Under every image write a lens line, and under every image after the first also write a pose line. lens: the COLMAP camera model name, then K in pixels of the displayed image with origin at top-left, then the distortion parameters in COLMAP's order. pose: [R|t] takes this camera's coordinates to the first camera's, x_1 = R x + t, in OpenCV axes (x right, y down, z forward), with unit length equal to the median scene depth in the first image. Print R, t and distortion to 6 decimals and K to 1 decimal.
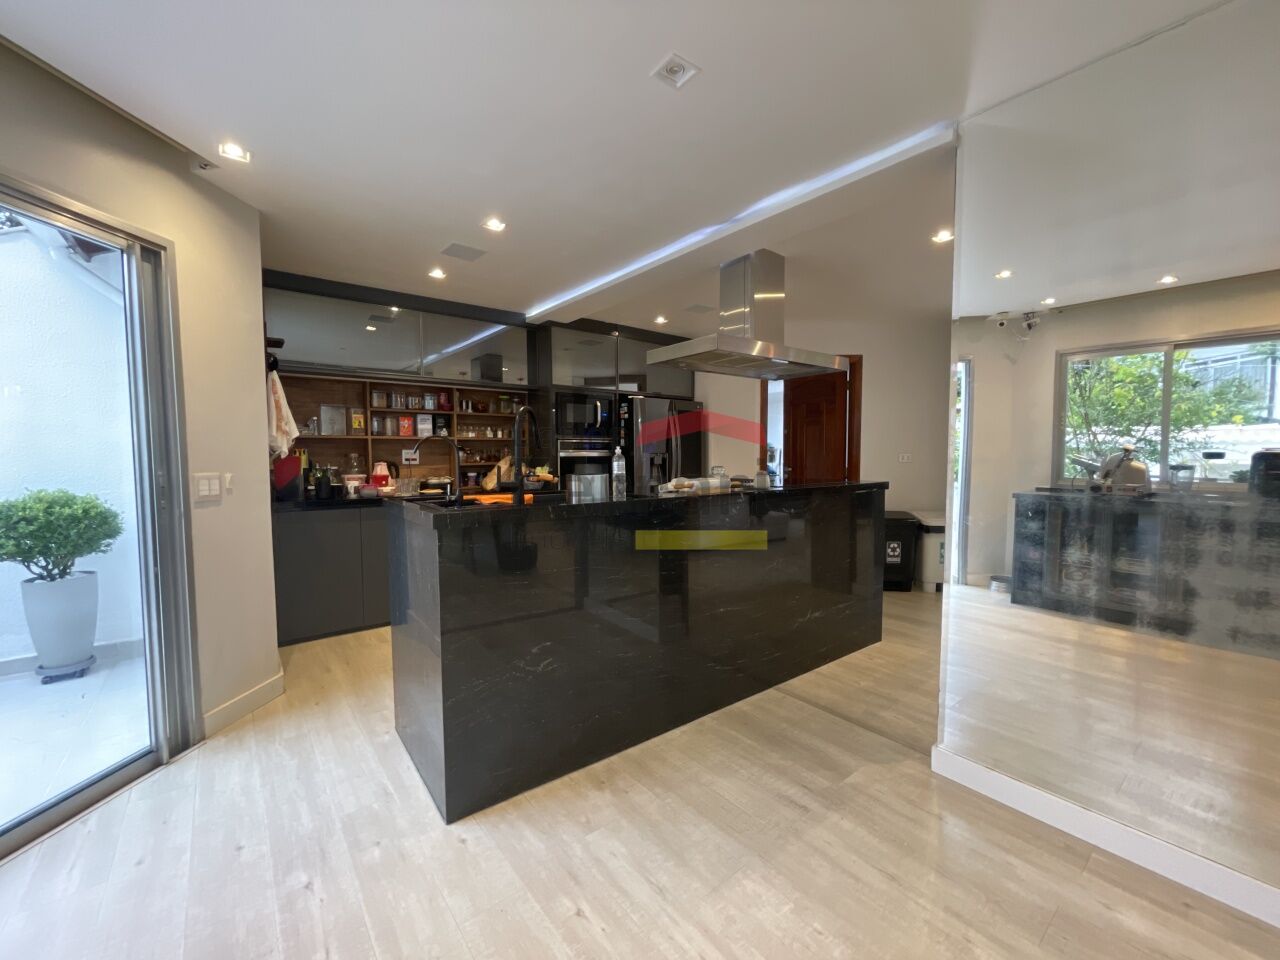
lens RADIAL K [[517.4, 0, 638.9], [0, 517.4, 477.9], [0, 0, 1]] dist [-0.002031, -0.000027]
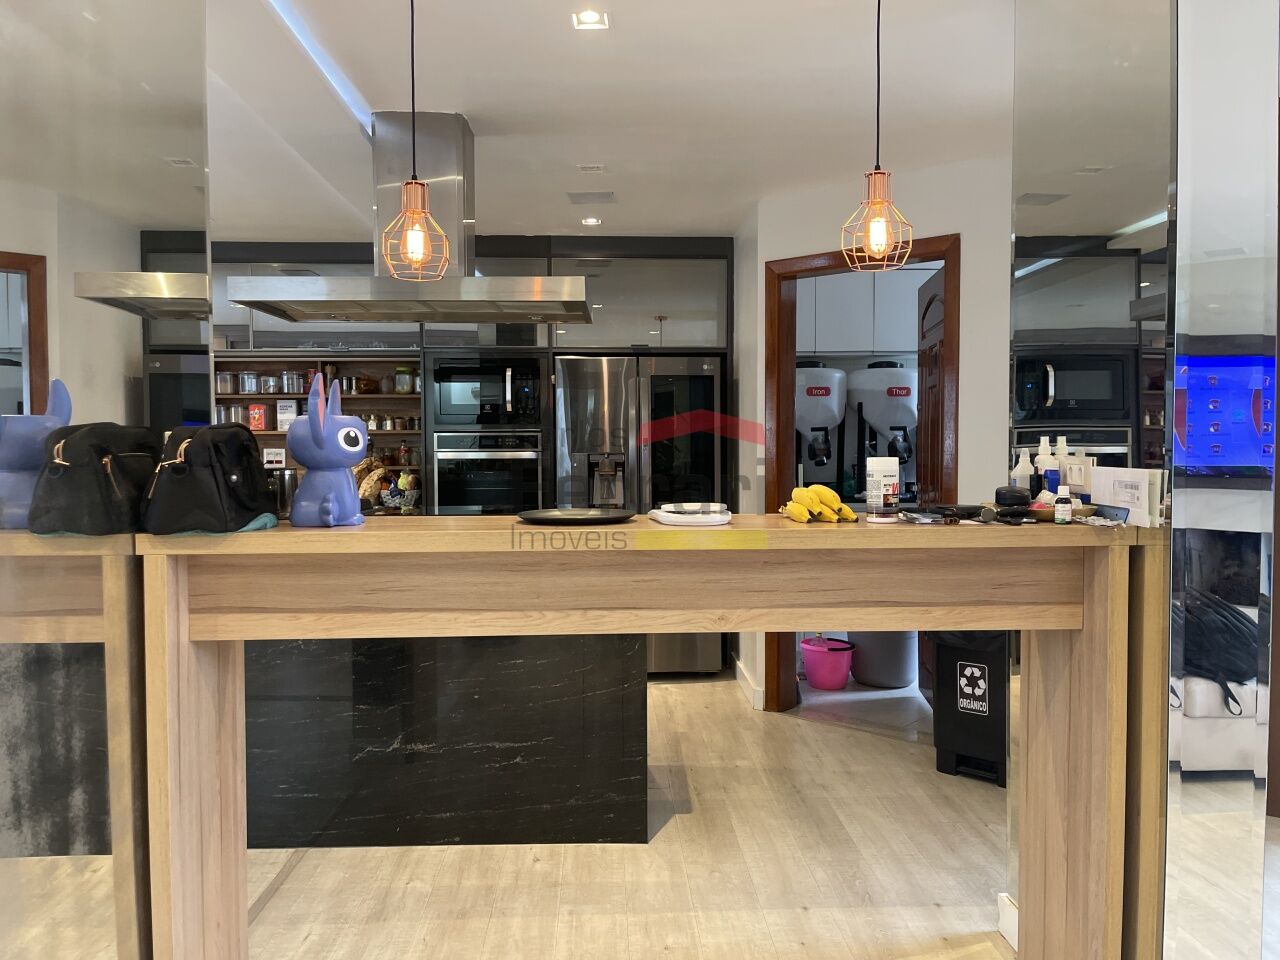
lens RADIAL K [[944.2, 0, 640.7], [0, 944.2, 483.2], [0, 0, 1]] dist [0.010798, 0.001391]
pose [[0.807811, 0.023013, -0.588992, 0.788808], [-0.029067, 0.999577, -0.000809, -0.018683], [0.588724, 0.017774, 0.808138, 0.217468]]
